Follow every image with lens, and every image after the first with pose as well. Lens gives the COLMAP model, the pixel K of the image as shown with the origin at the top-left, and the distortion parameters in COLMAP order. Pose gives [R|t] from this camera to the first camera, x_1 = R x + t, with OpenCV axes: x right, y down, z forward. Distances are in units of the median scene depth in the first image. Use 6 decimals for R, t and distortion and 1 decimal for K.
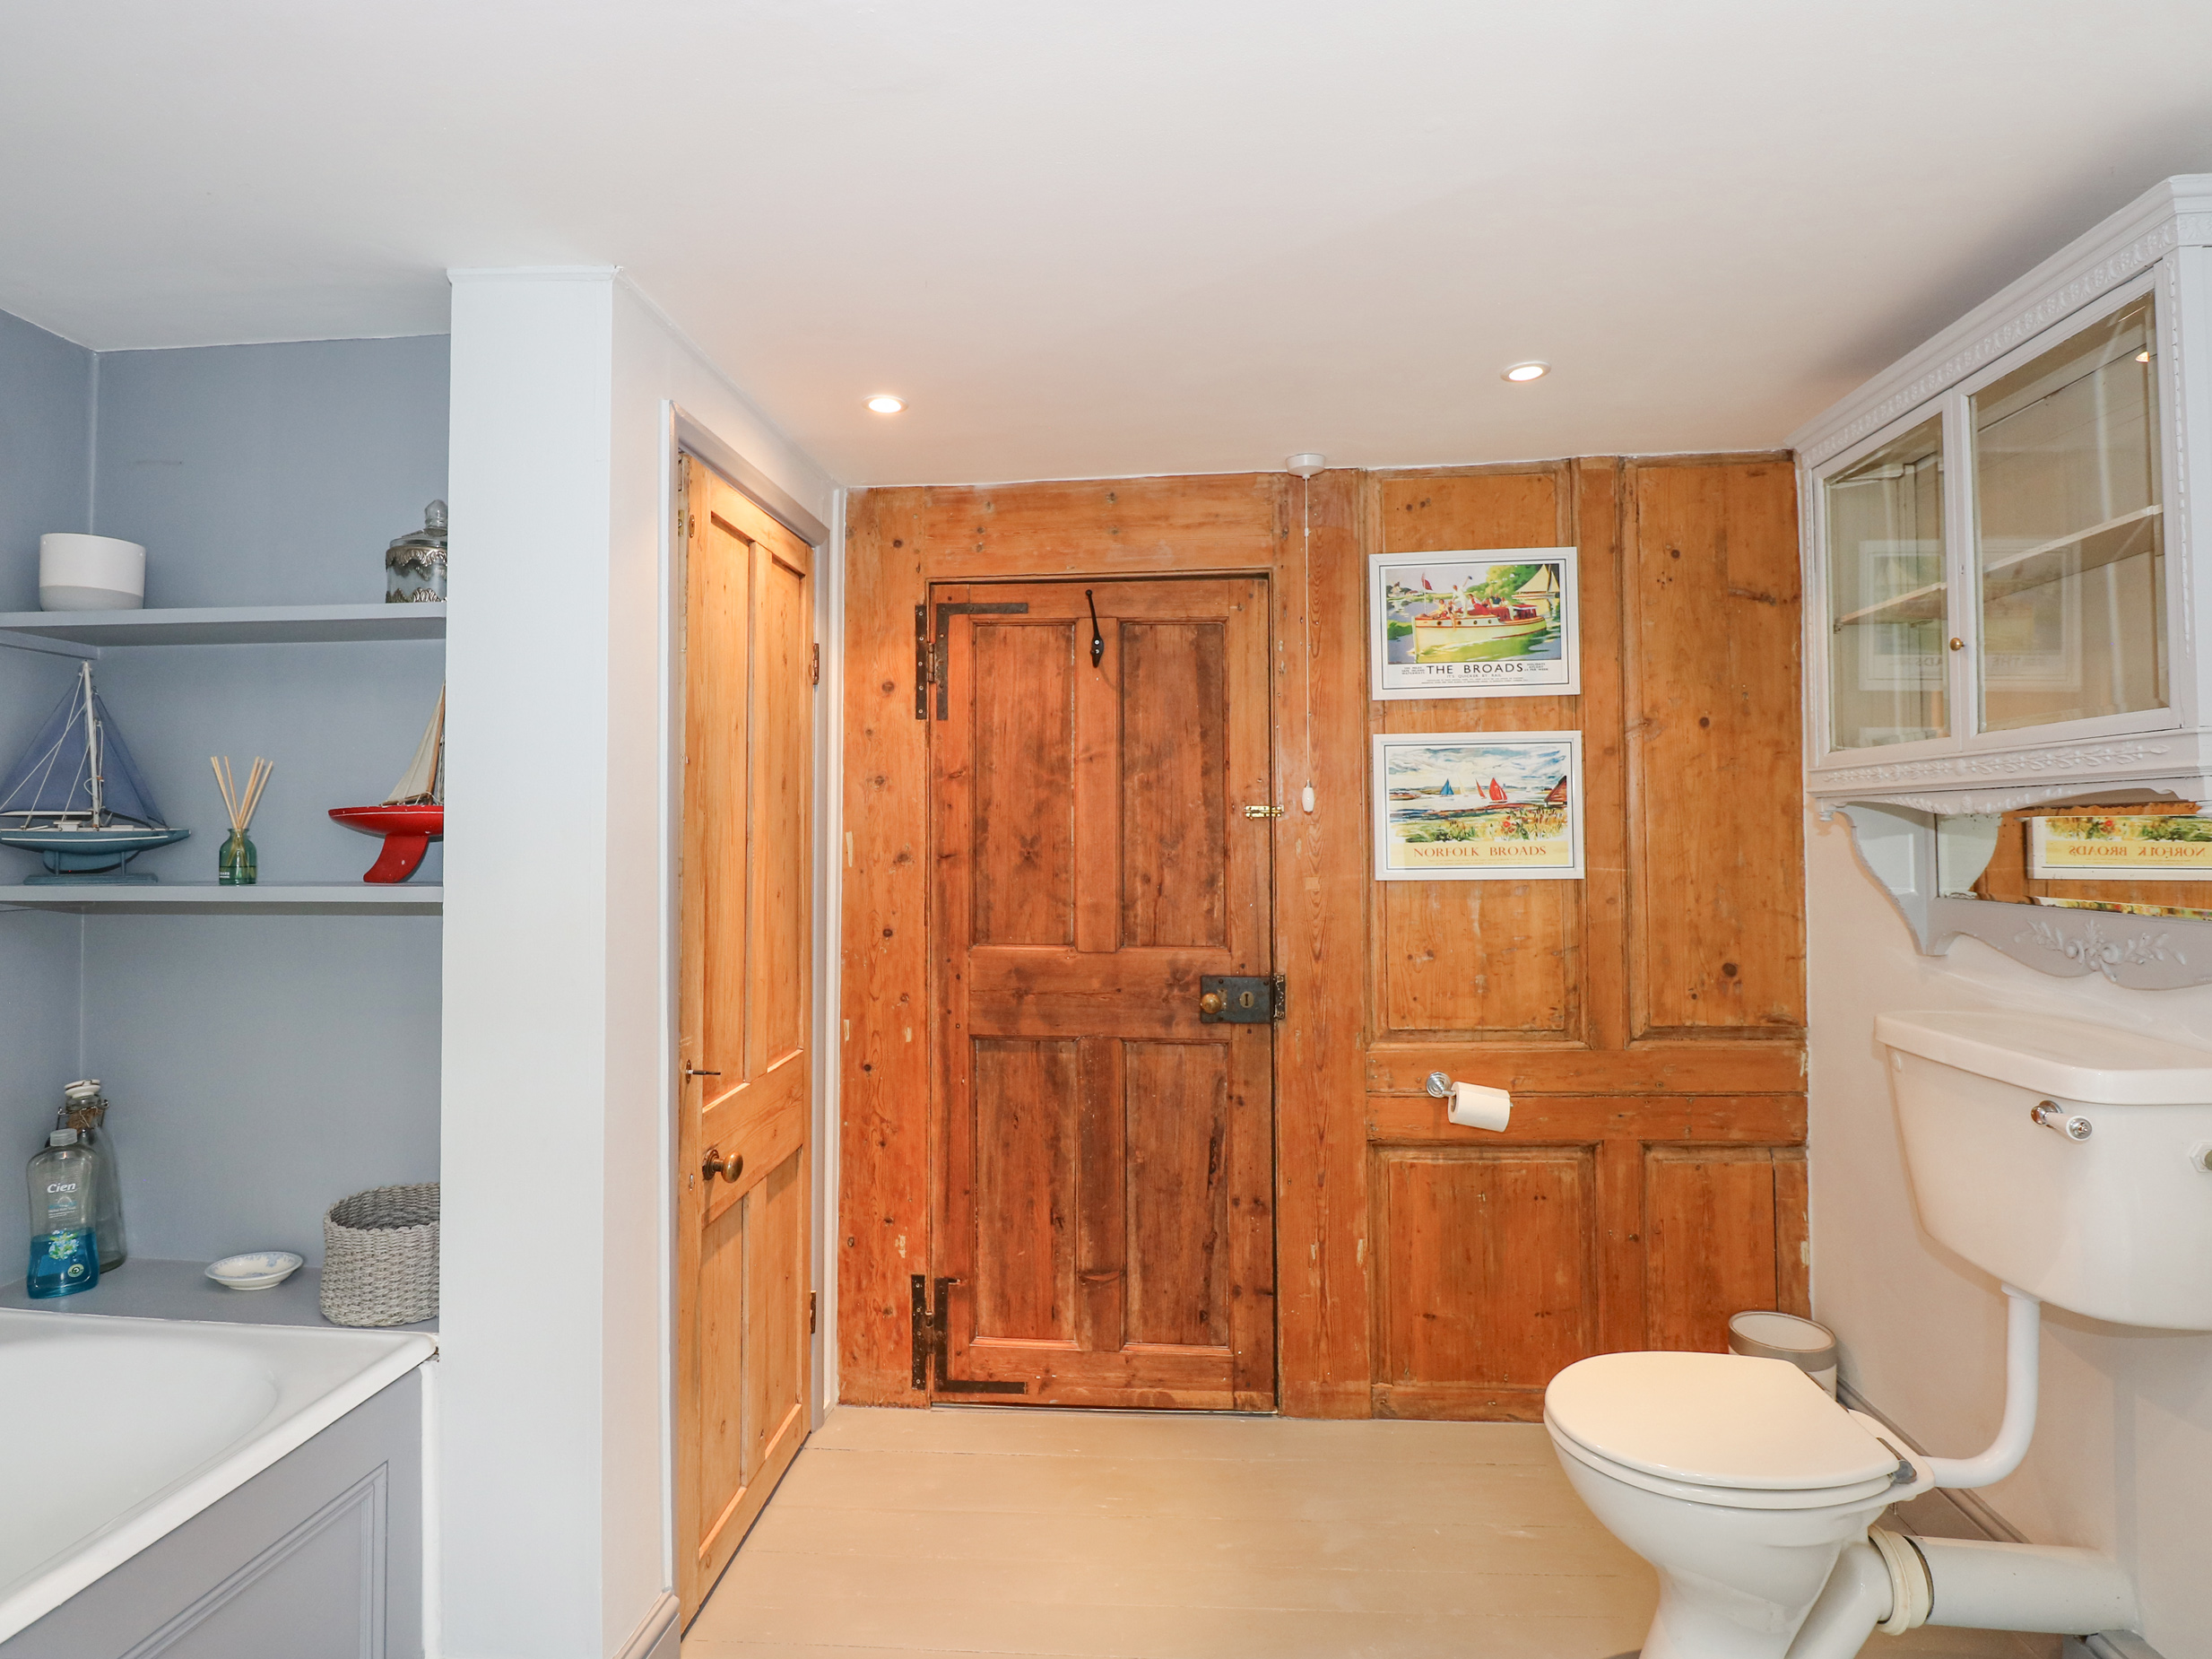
lens RADIAL K [[1159.0, 0, 1094.9], [0, 1159.0, 809.4], [0, 0, 1]] dist [-0.000939, -0.014142]
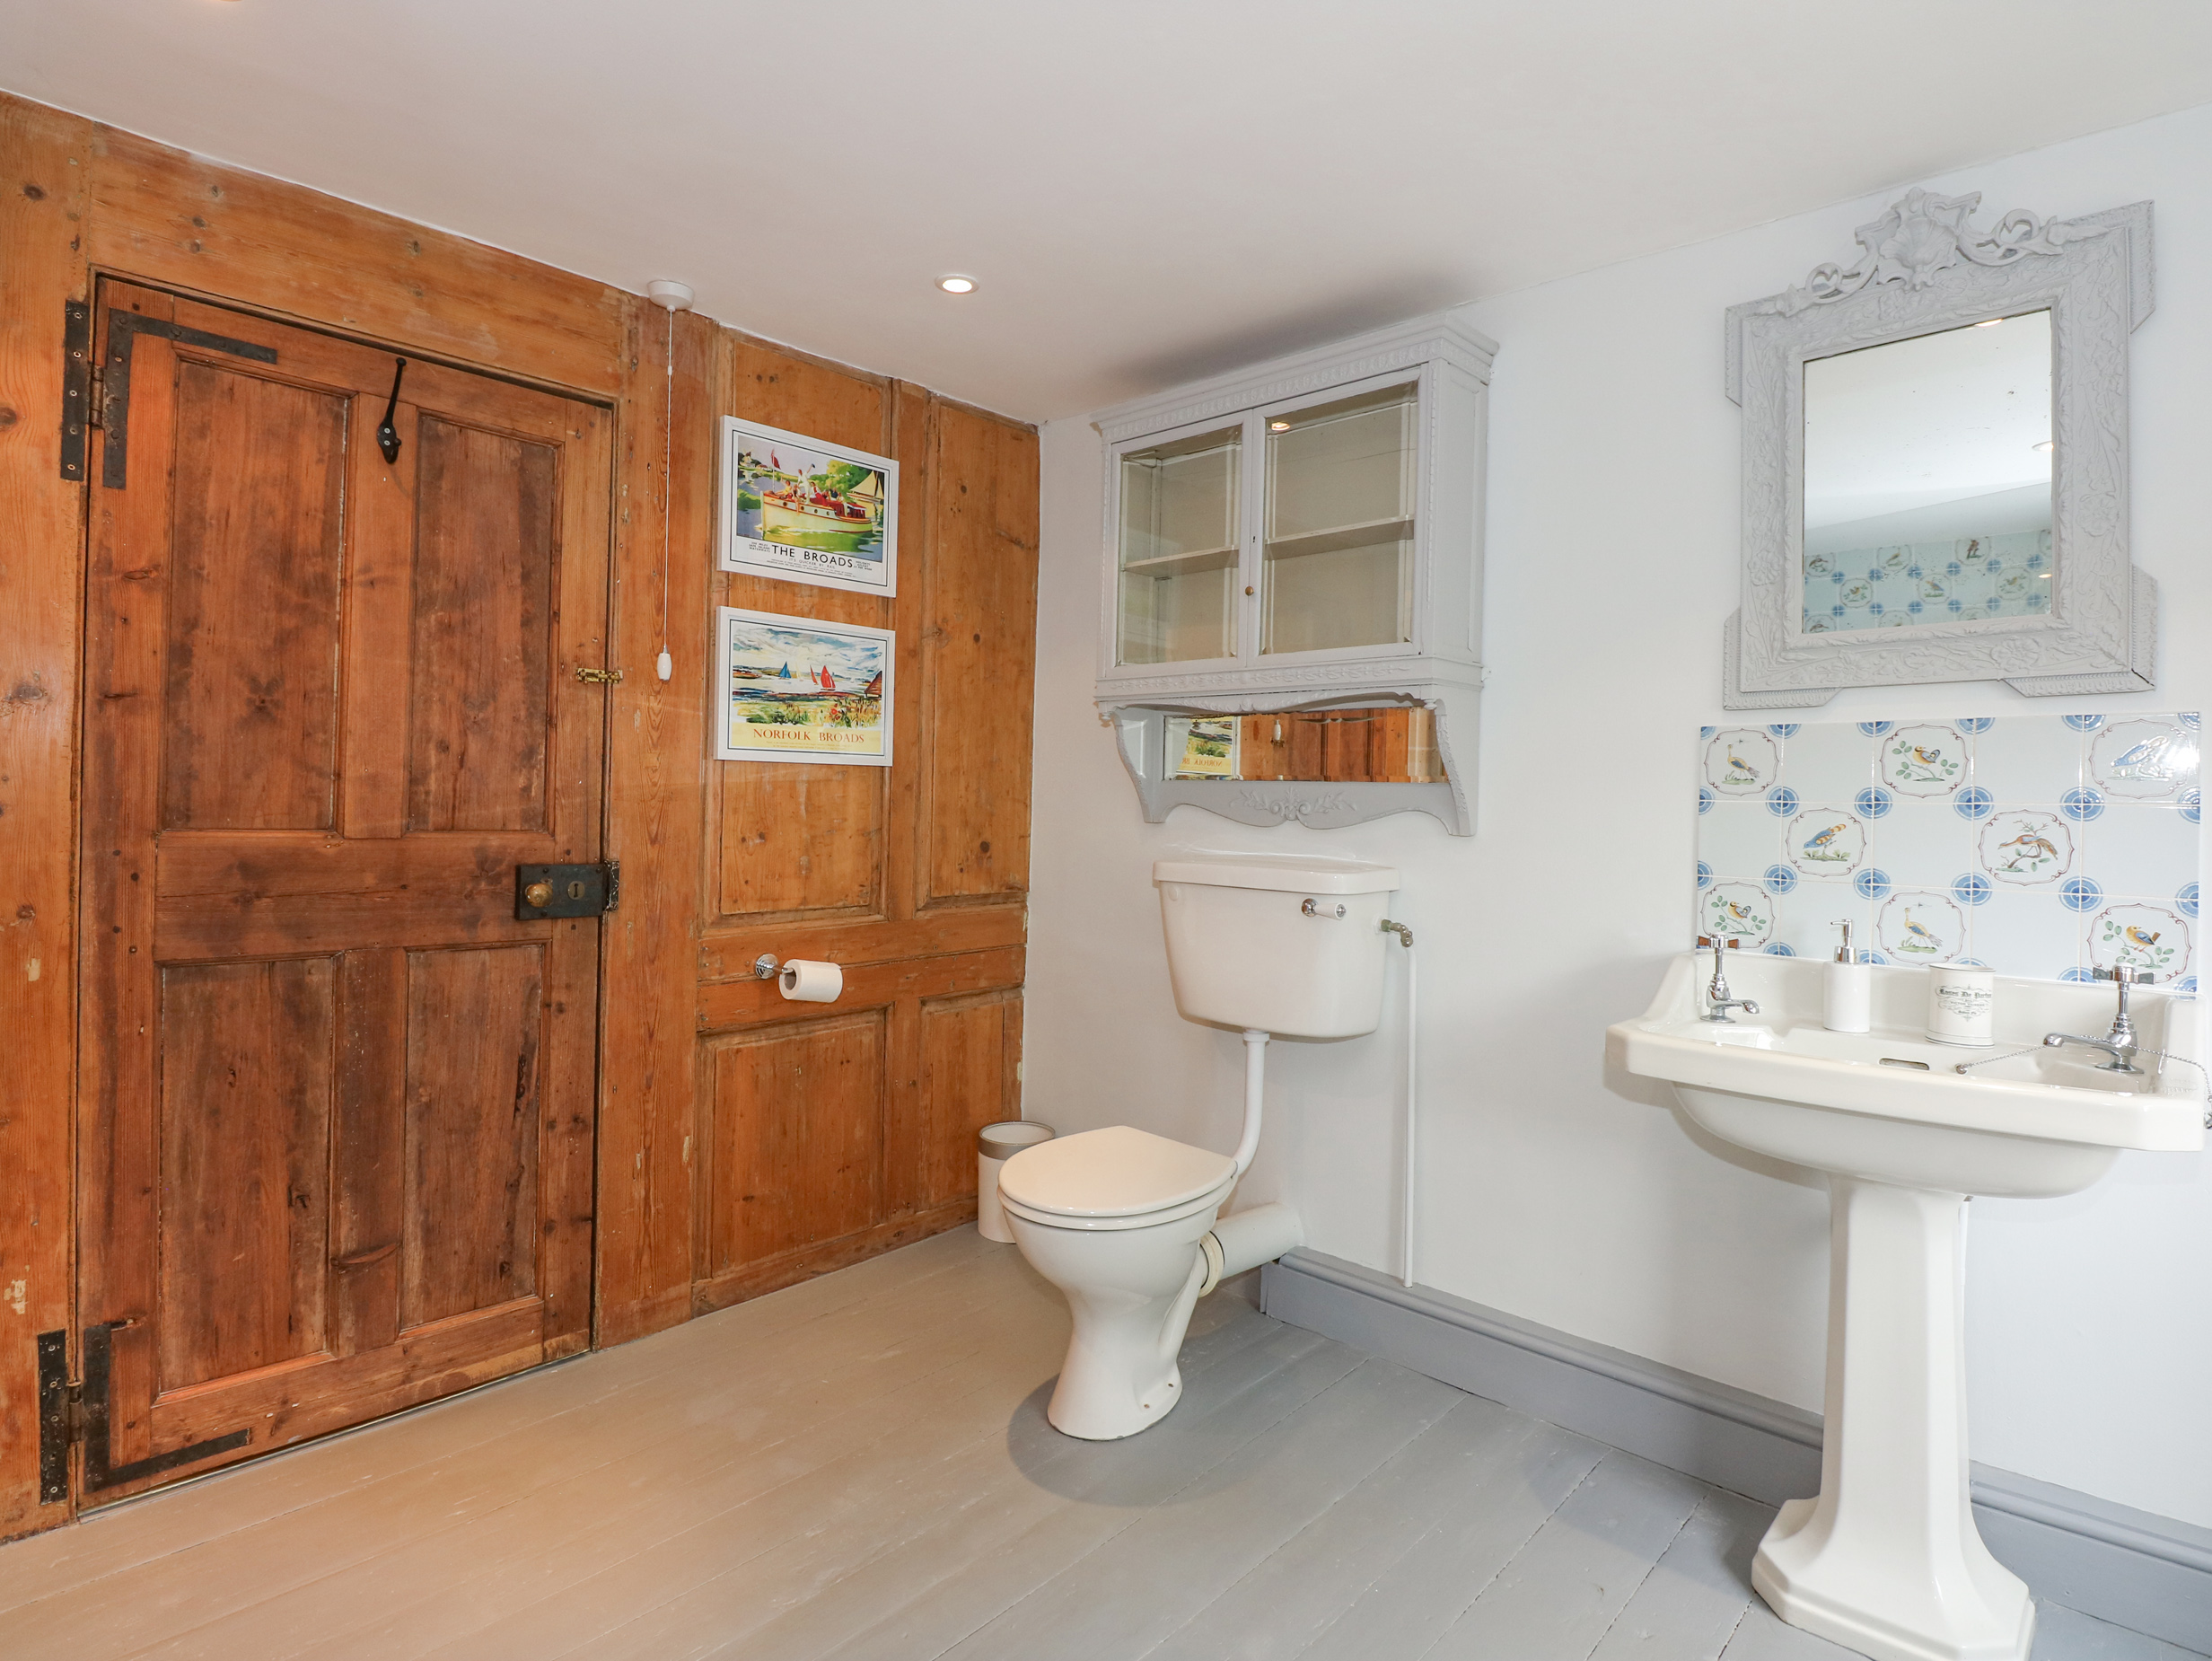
lens RADIAL K [[1159.0, 0, 1105.9], [0, 1159.0, 811.8], [0, 0, 1]] dist [-0.000939, -0.014142]
pose [[0.615990, 0.014183, 0.787627, -0.306380], [-0.047679, 0.998676, 0.019306, 0.069310], [-0.786310, -0.049446, 0.615850, 0.154775]]
